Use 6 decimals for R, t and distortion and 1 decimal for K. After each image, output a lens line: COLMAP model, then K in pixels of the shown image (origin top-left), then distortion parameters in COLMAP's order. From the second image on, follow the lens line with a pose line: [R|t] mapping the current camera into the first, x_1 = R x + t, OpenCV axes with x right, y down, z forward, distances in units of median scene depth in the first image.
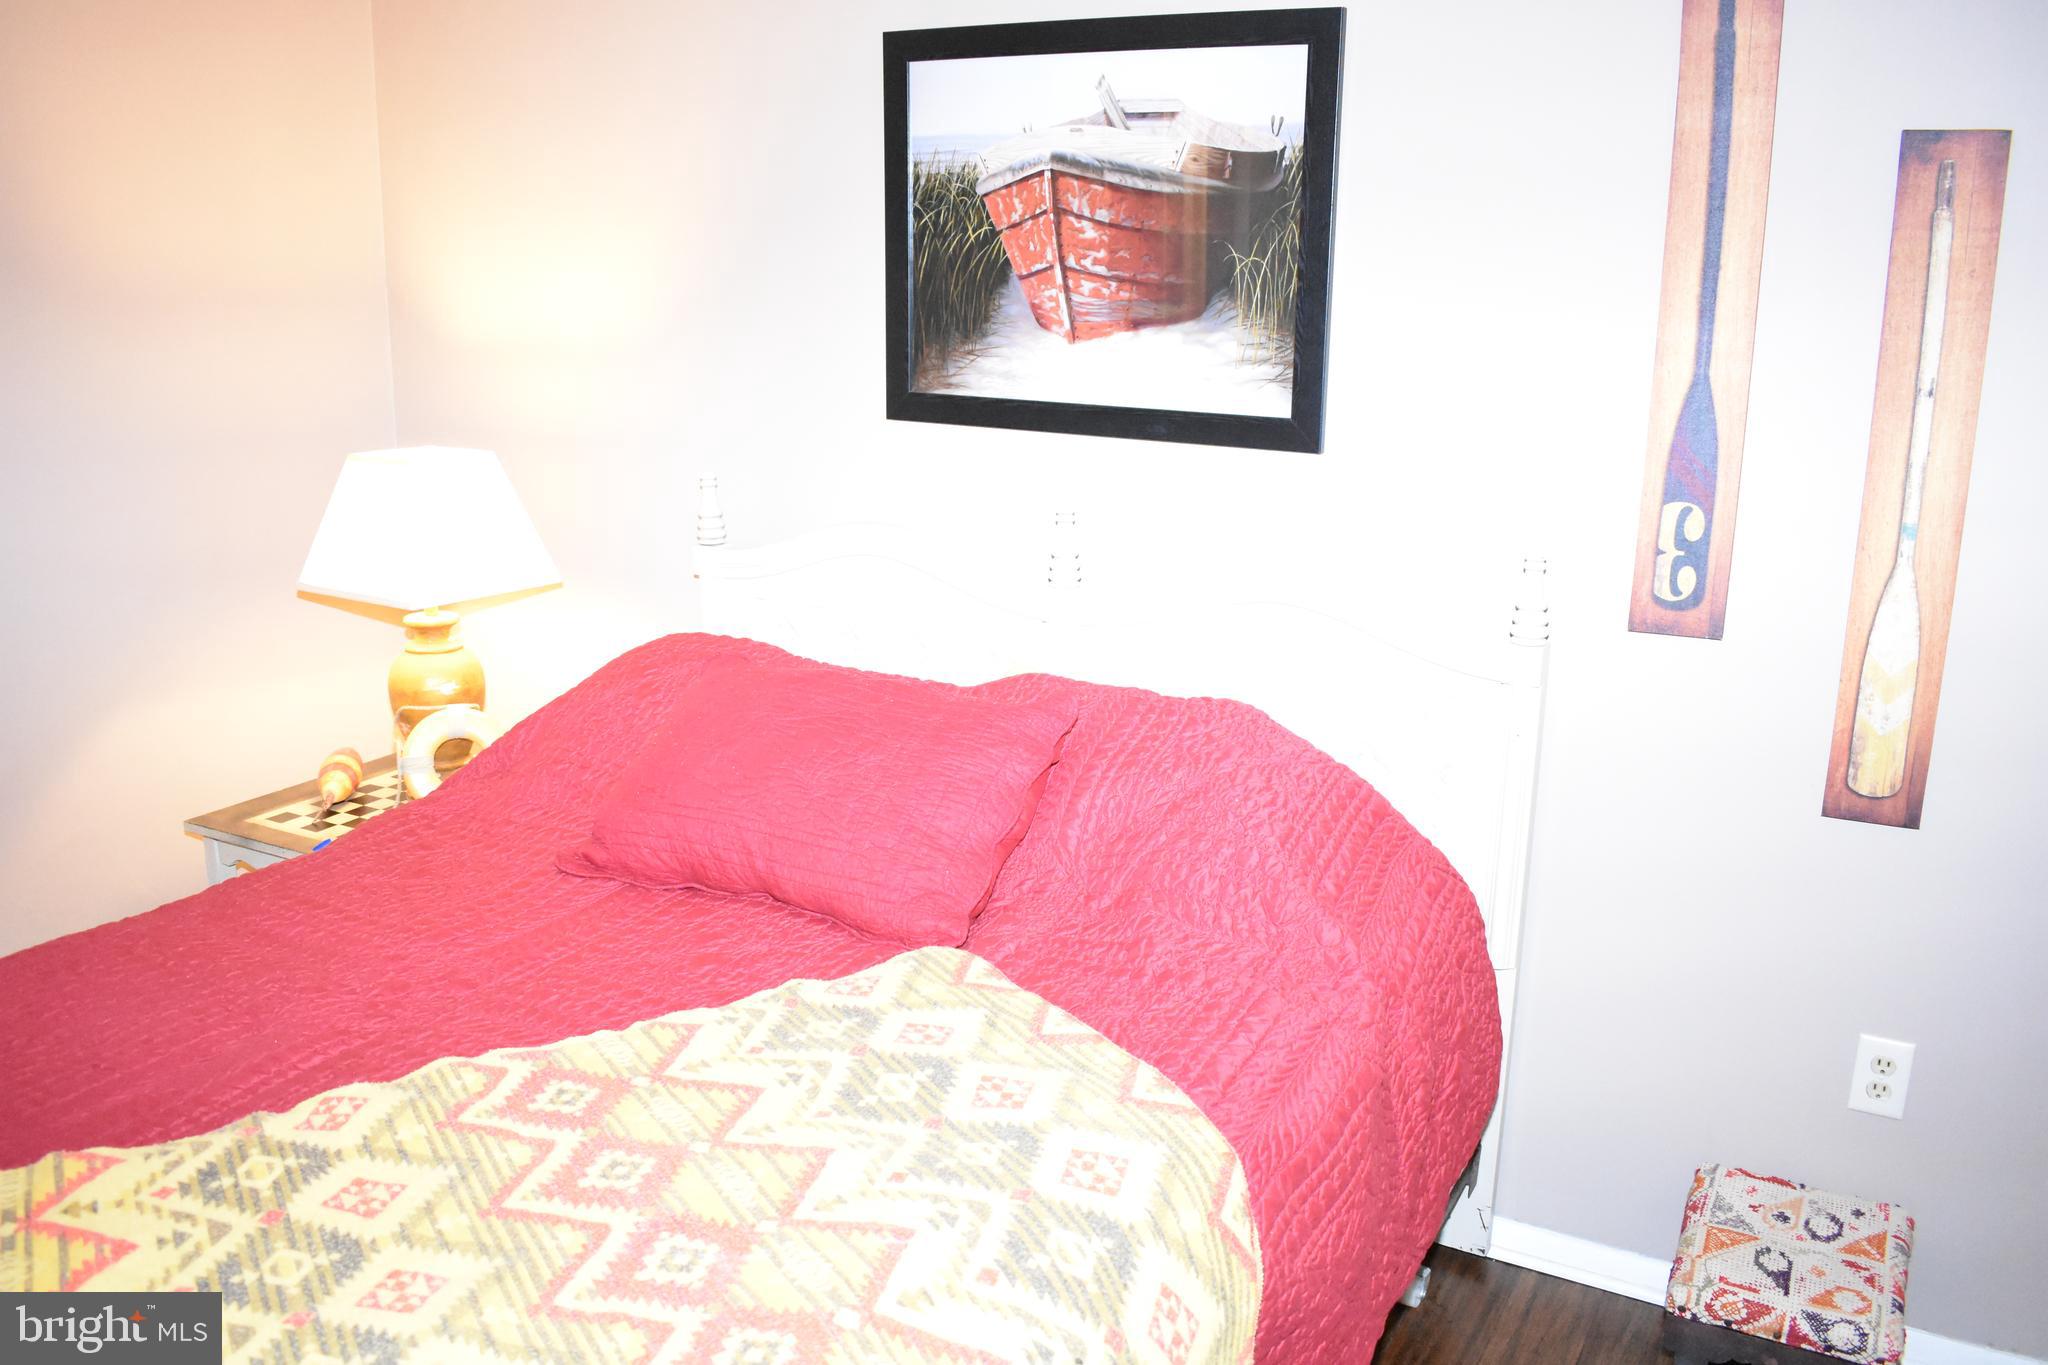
lens RADIAL K [[1598.3, 0, 1036.9], [0, 1598.3, 689.1], [0, 0, 1]] dist [-0.095414, 0.016992]
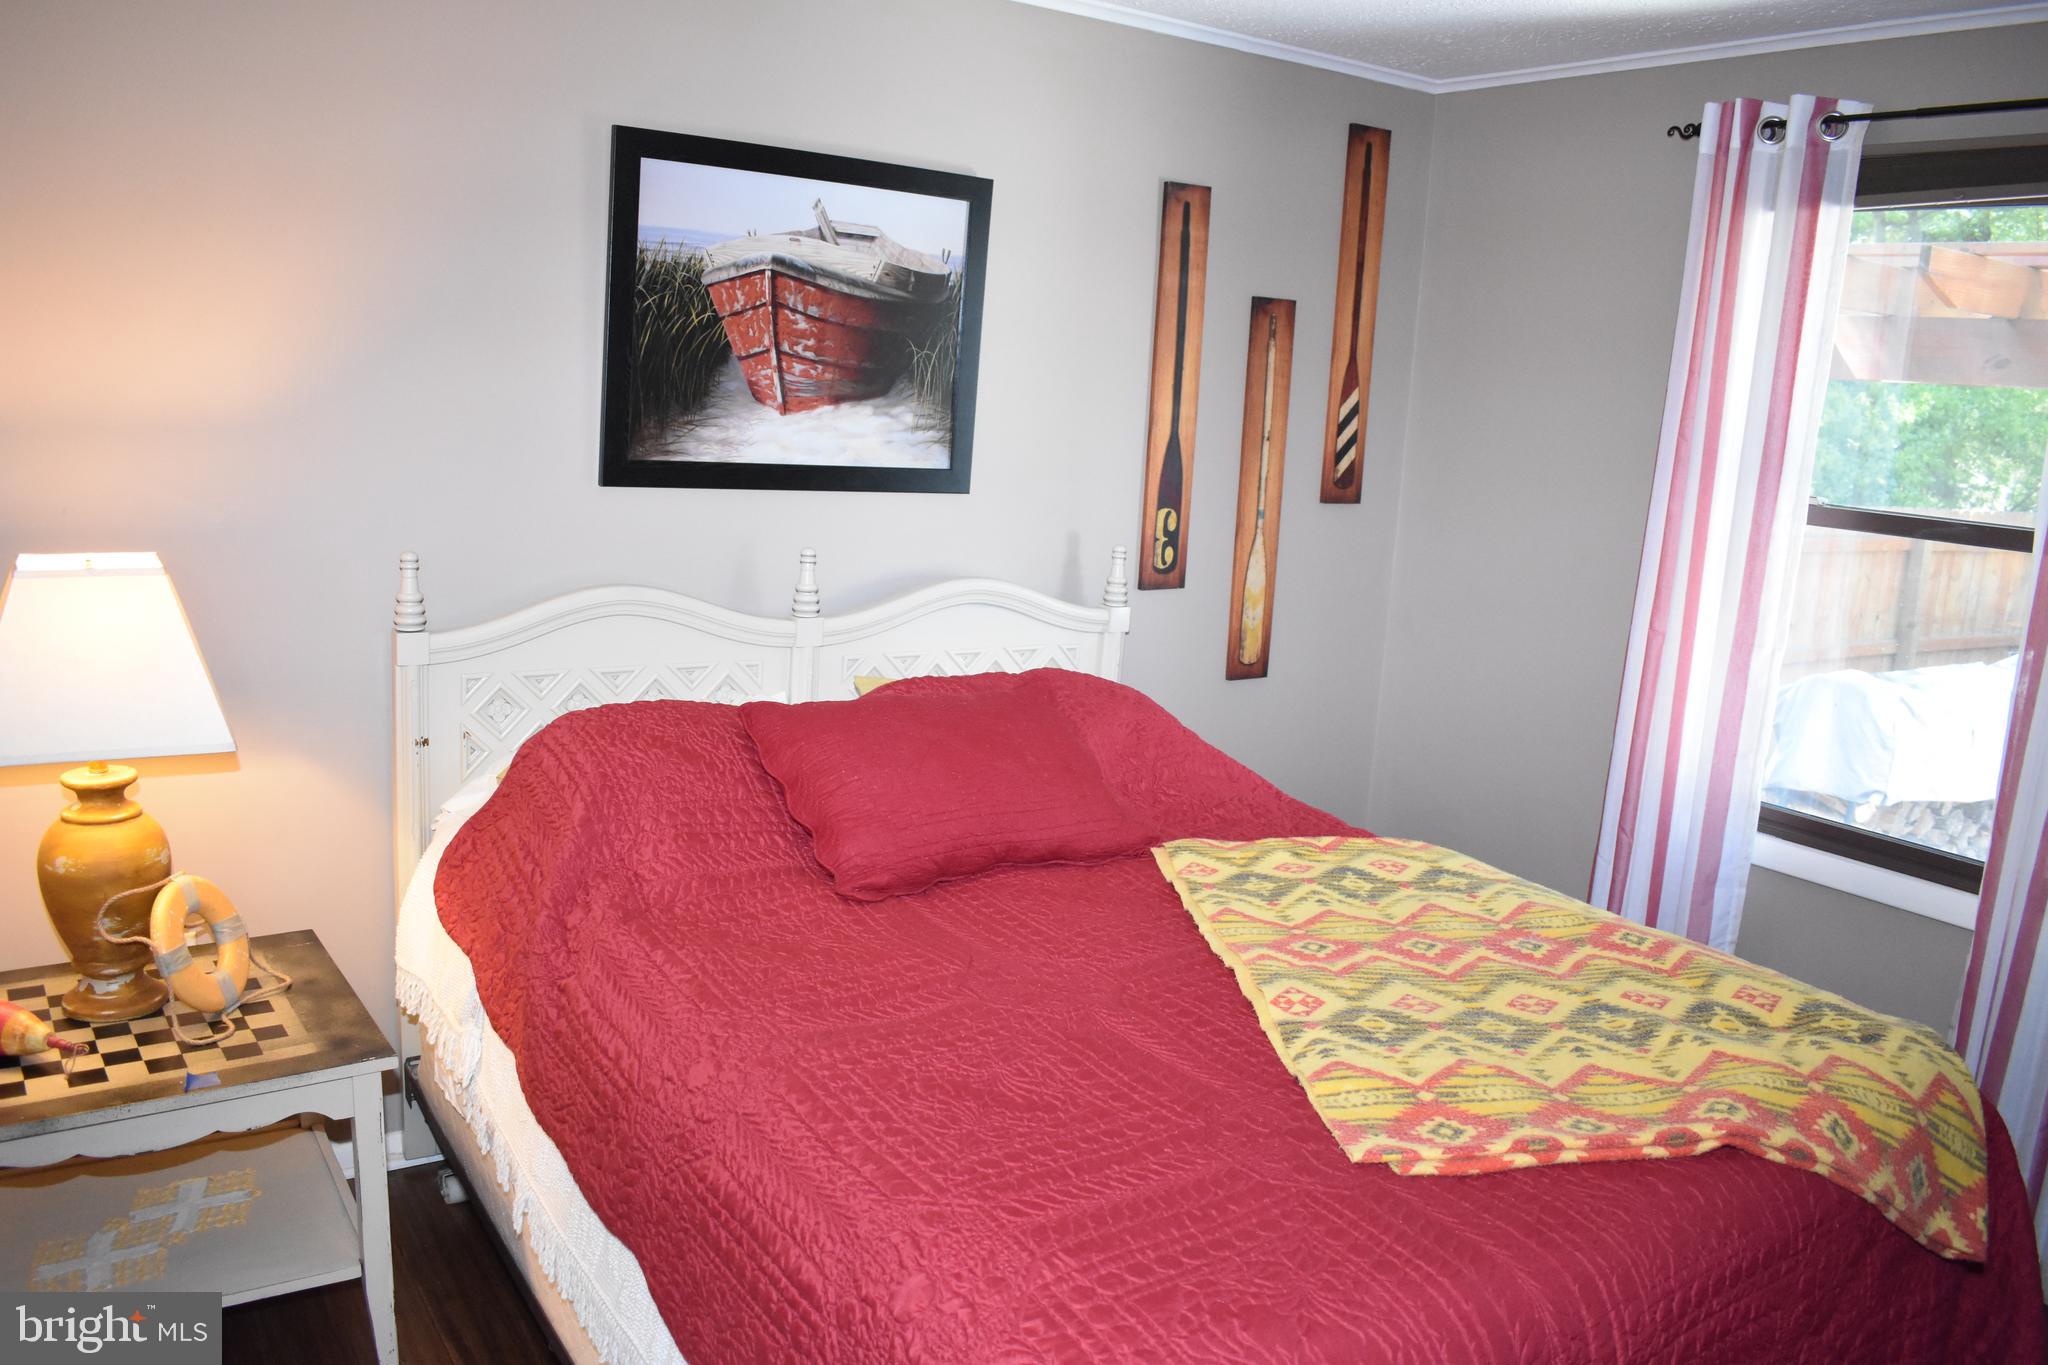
lens RADIAL K [[1598.3, 0, 1036.9], [0, 1598.3, 689.1], [0, 0, 1]] dist [-0.095414, 0.016992]
pose [[0.453278, -0.159049, 0.877065, -0.995433], [0.170778, 0.981220, 0.089676, -0.091243], [-0.874856, 0.109135, 0.471928, 0.296877]]
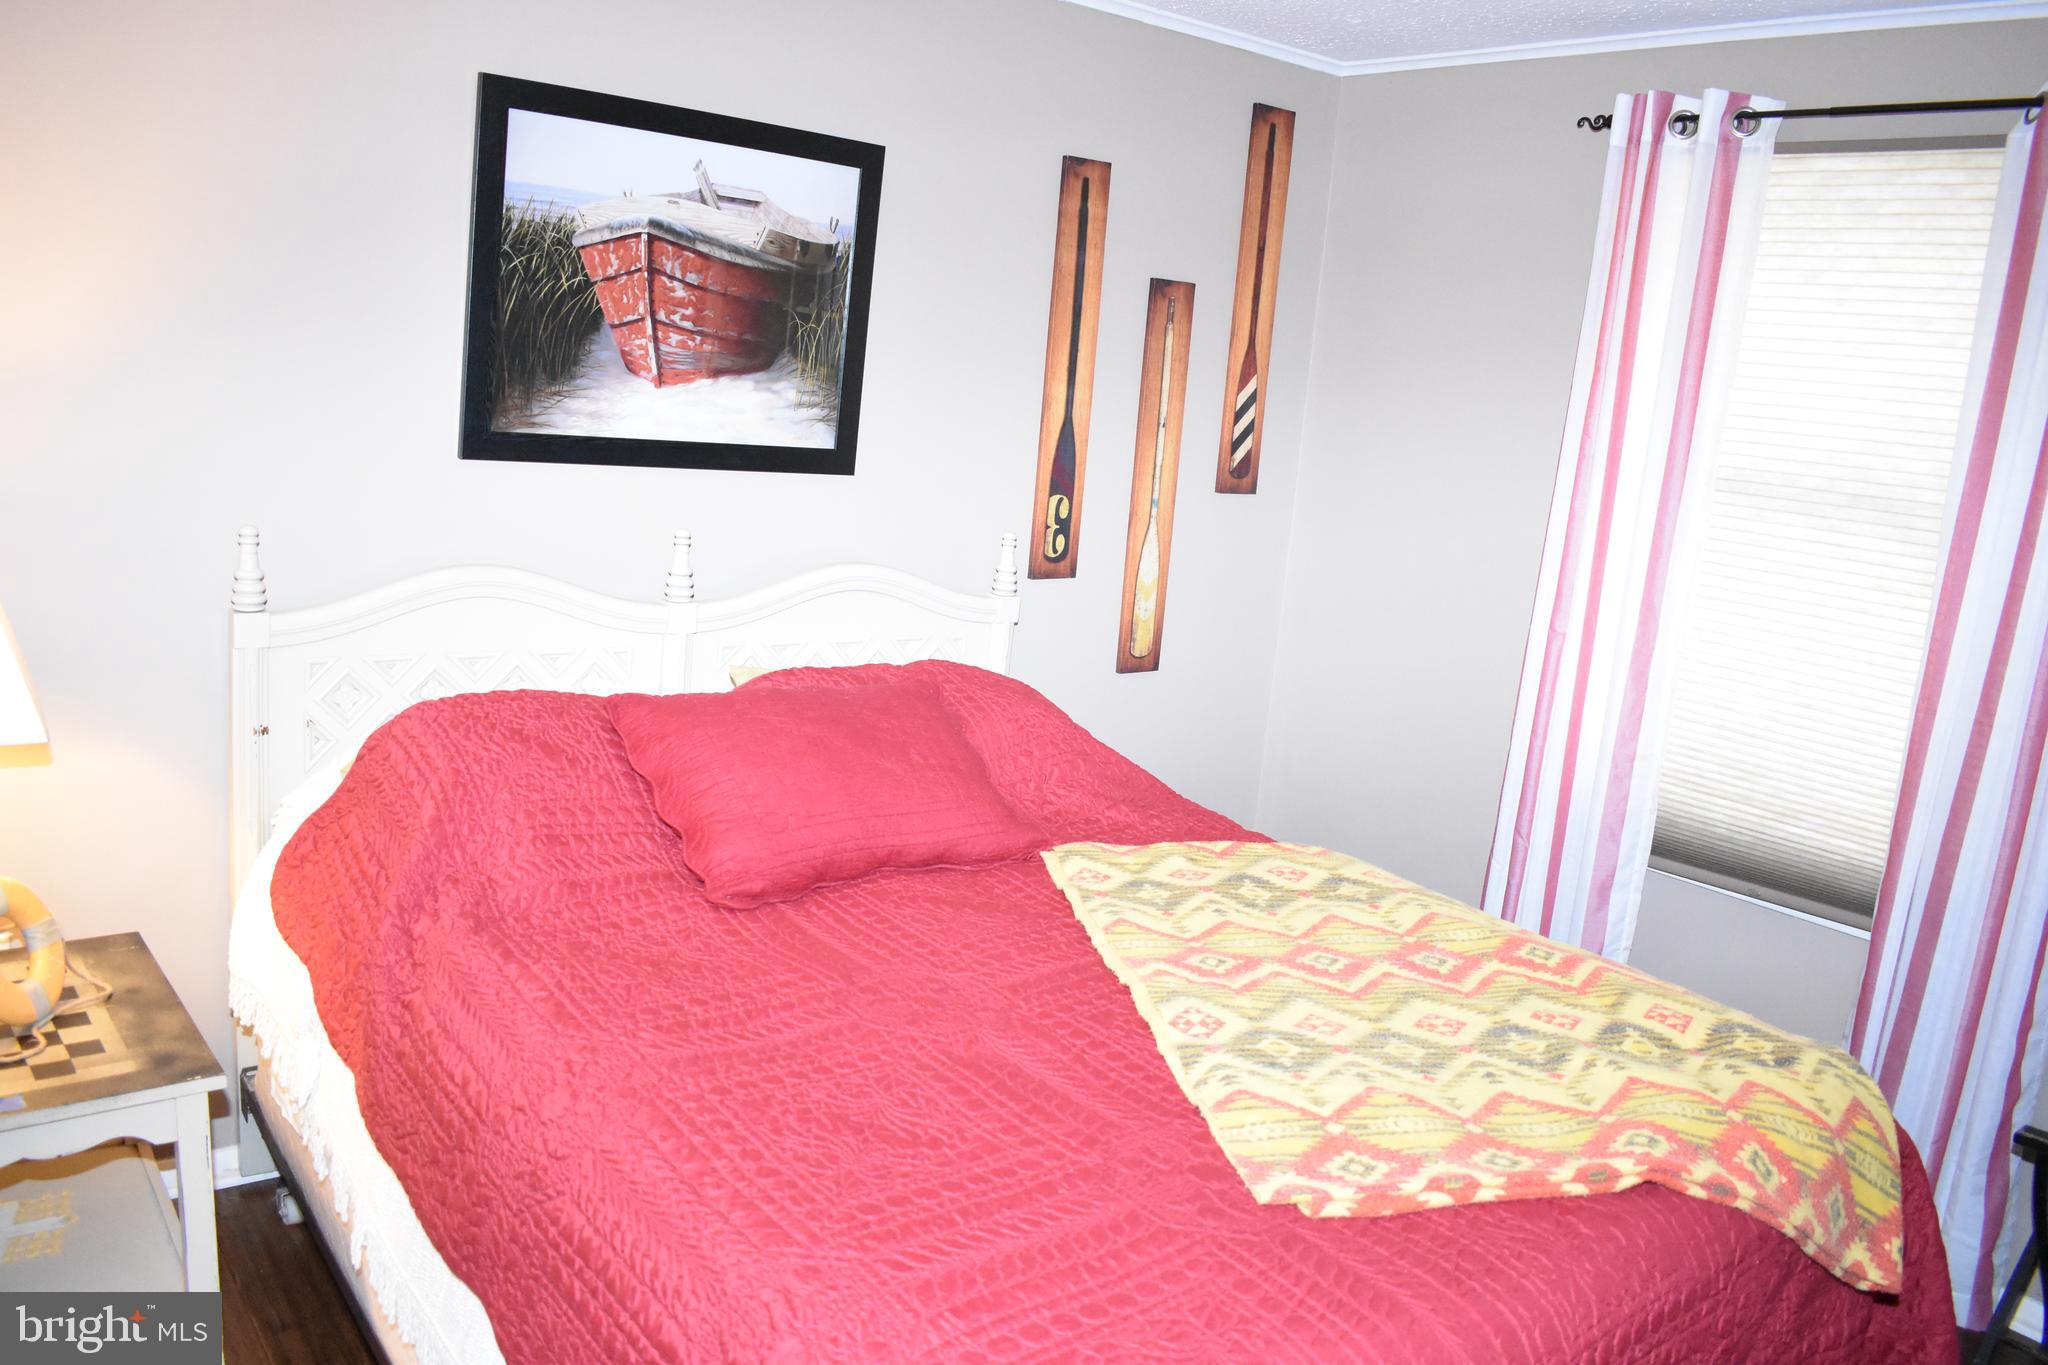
lens RADIAL K [[1598.3, 0, 1036.9], [0, 1598.3, 689.1], [0, 0, 1]] dist [-0.095414, 0.016992]
pose [[0.388402, -0.163009, 0.906957, -0.950617], [0.148513, 0.982436, 0.112975, -0.095829], [-0.909443, 0.090816, 0.405789, 0.324160]]
